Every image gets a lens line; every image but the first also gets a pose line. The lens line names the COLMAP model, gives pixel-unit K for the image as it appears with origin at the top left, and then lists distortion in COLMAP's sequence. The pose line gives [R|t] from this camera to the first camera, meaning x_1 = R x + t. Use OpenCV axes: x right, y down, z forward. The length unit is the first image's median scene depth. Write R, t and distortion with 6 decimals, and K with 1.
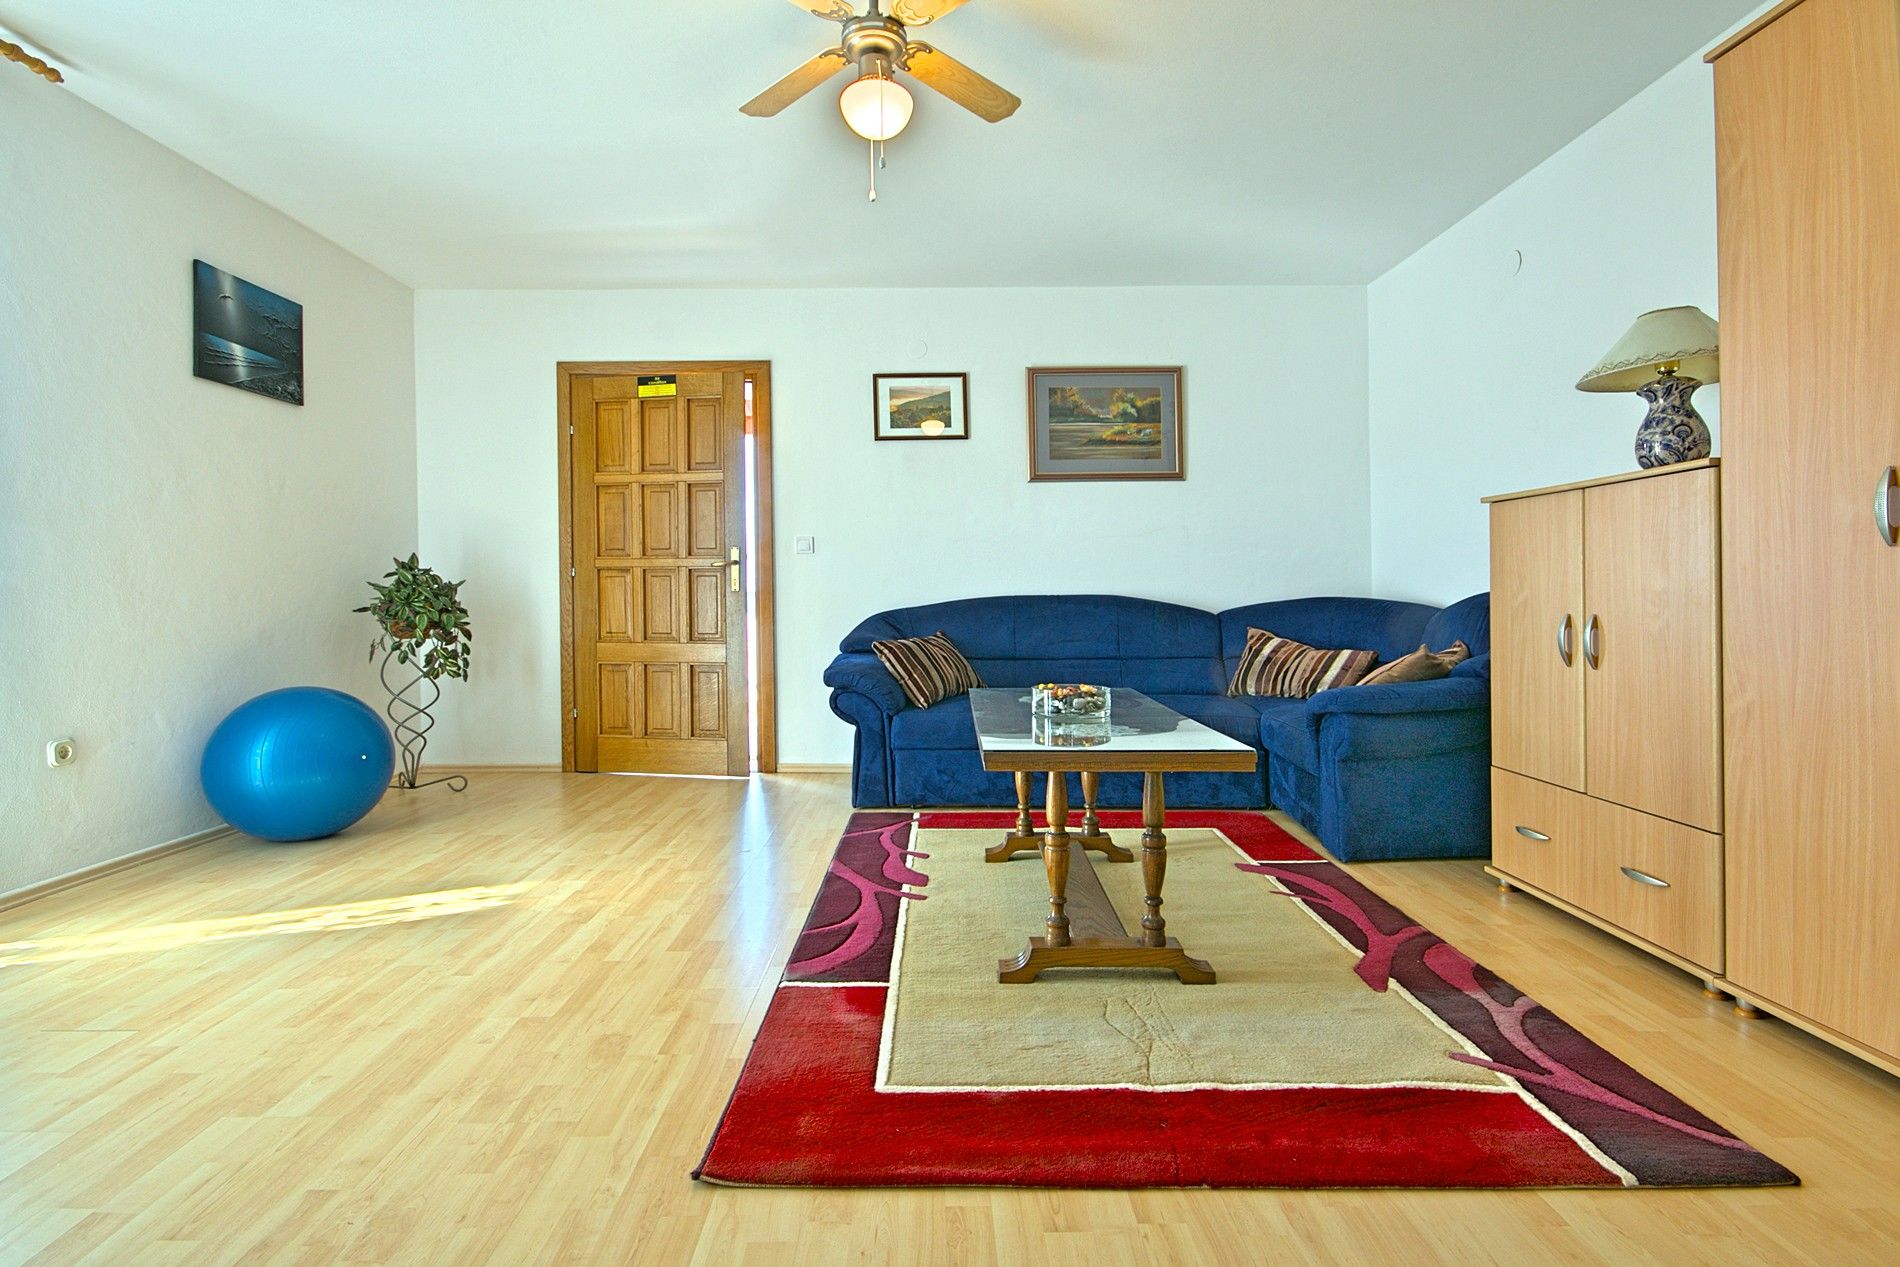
lens RADIAL K [[862.0, 0, 951.8], [0, 862.0, 621.4], [0, 0, 1]] dist [0.015461, -0.021518]
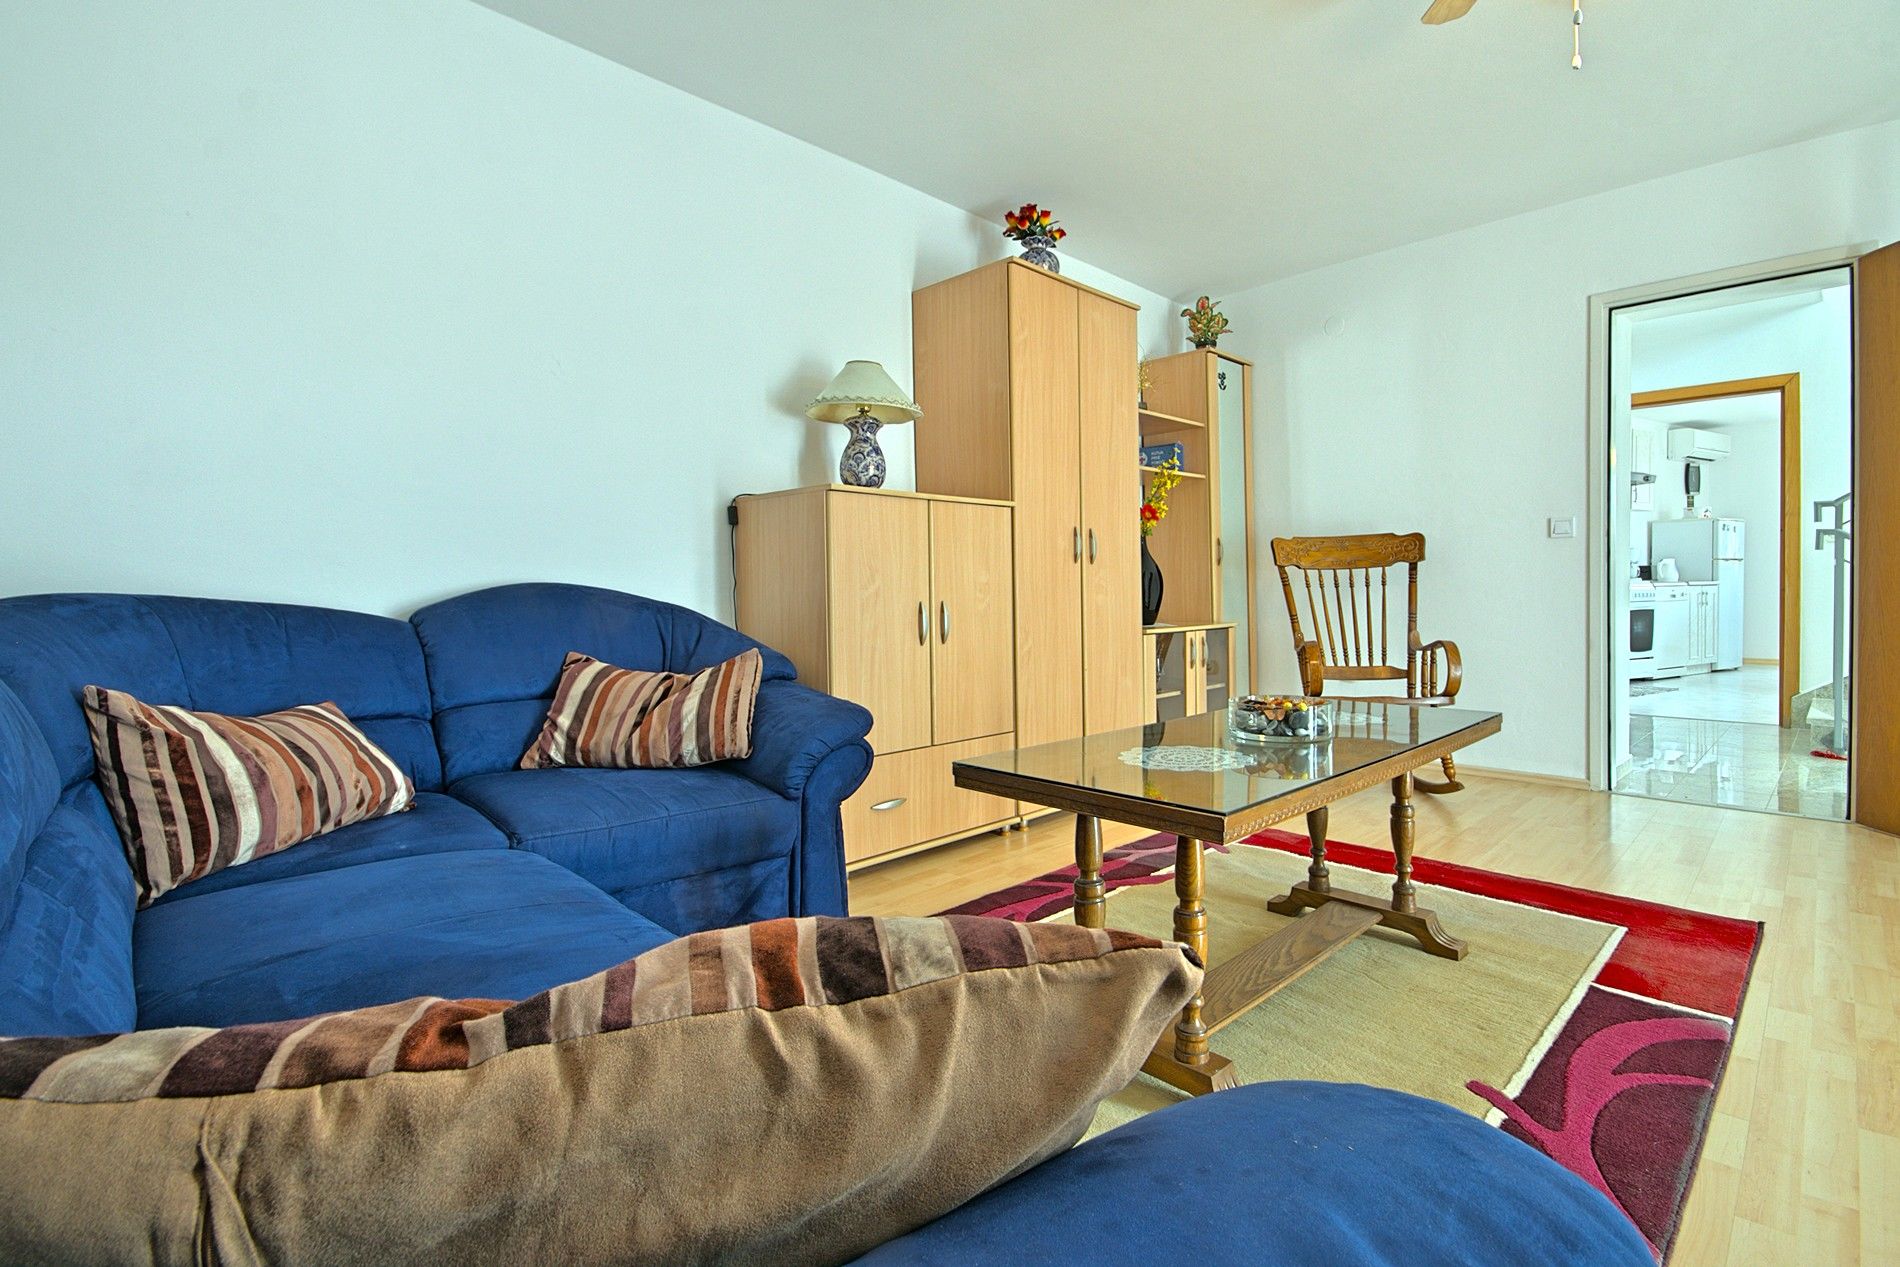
lens RADIAL K [[889.7, 0, 1026.3], [0, 889.7, 615.9], [0, 0, 1]] dist [-0.001965, -0.009918]
pose [[-0.719916, -0.015261, 0.693893, -0.265679], [0.019784, 0.998901, 0.042495, -0.041002], [-0.693779, 0.044321, -0.718823, 1.897421]]
